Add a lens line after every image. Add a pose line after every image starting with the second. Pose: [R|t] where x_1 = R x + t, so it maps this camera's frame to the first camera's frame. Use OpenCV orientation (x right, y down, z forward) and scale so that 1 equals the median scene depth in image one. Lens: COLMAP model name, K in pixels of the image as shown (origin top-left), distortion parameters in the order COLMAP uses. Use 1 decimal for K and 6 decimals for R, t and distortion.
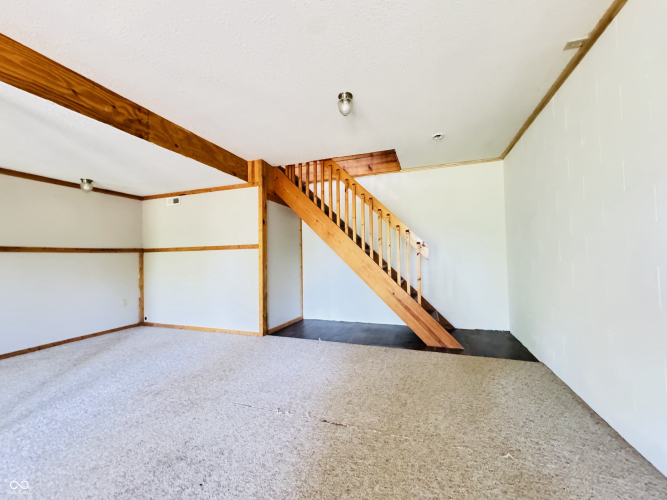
lens RADIAL K [[267.3, 0, 333.5], [0, 267.3, 250.0], [0, 0, 1]] dist [-0.003182, -0.000066]
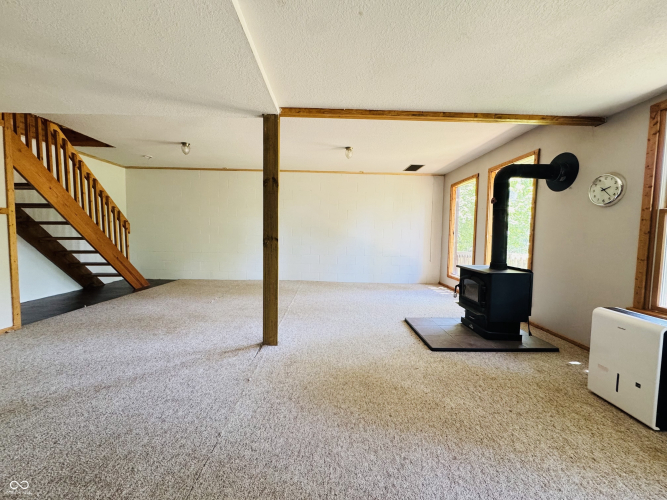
lens RADIAL K [[267.3, 0, 333.5], [0, 267.3, 250.0], [0, 0, 1]] dist [-0.003182, -0.000066]
pose [[-0.353215, -0.046512, 0.934385, -1.281363], [-0.039464, 0.998615, 0.034791, 0.033647], [-0.934709, -0.024586, -0.354562, 0.421820]]
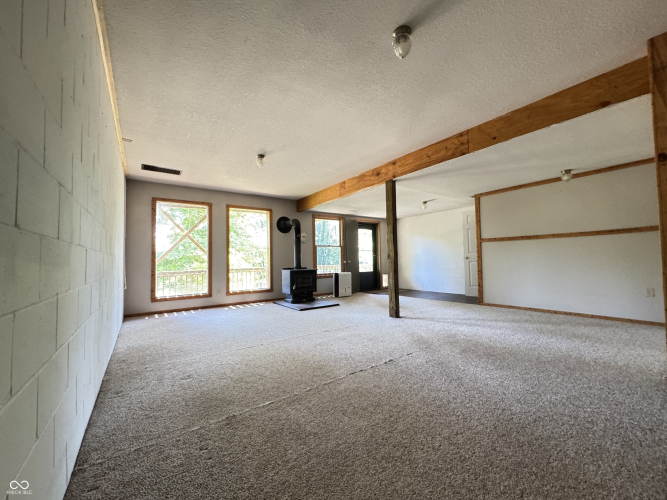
lens RADIAL K [[267.3, 0, 333.5], [0, 267.3, 250.0], [0, 0, 1]] dist [-0.003182, -0.000066]
pose [[-0.567065, -0.002640, -0.823669, 0.505117], [0.052328, 0.997859, -0.039225, 0.055391], [0.822009, -0.065344, -0.565713, 0.769365]]
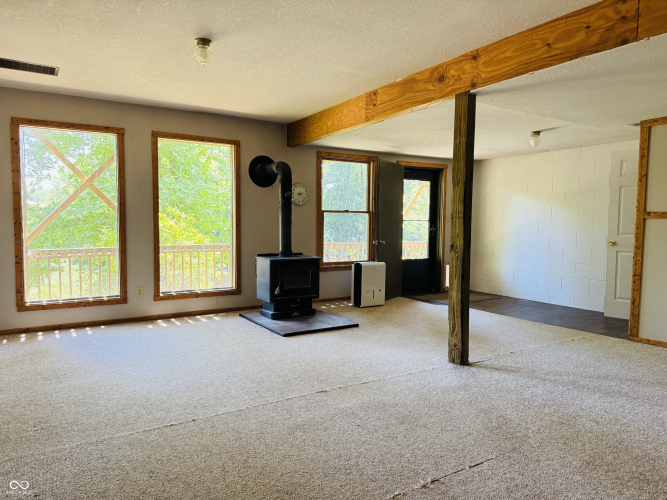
lens RADIAL K [[469.3, 0, 336.8], [0, 469.3, 252.8], [0, 0, 1]] dist [0.079056, -0.094697]
pose [[-0.617954, 0.064246, -0.783585, 0.398936], [0.022955, 0.997705, 0.063699, -0.008608], [0.785879, 0.021376, -0.618011, 0.755187]]
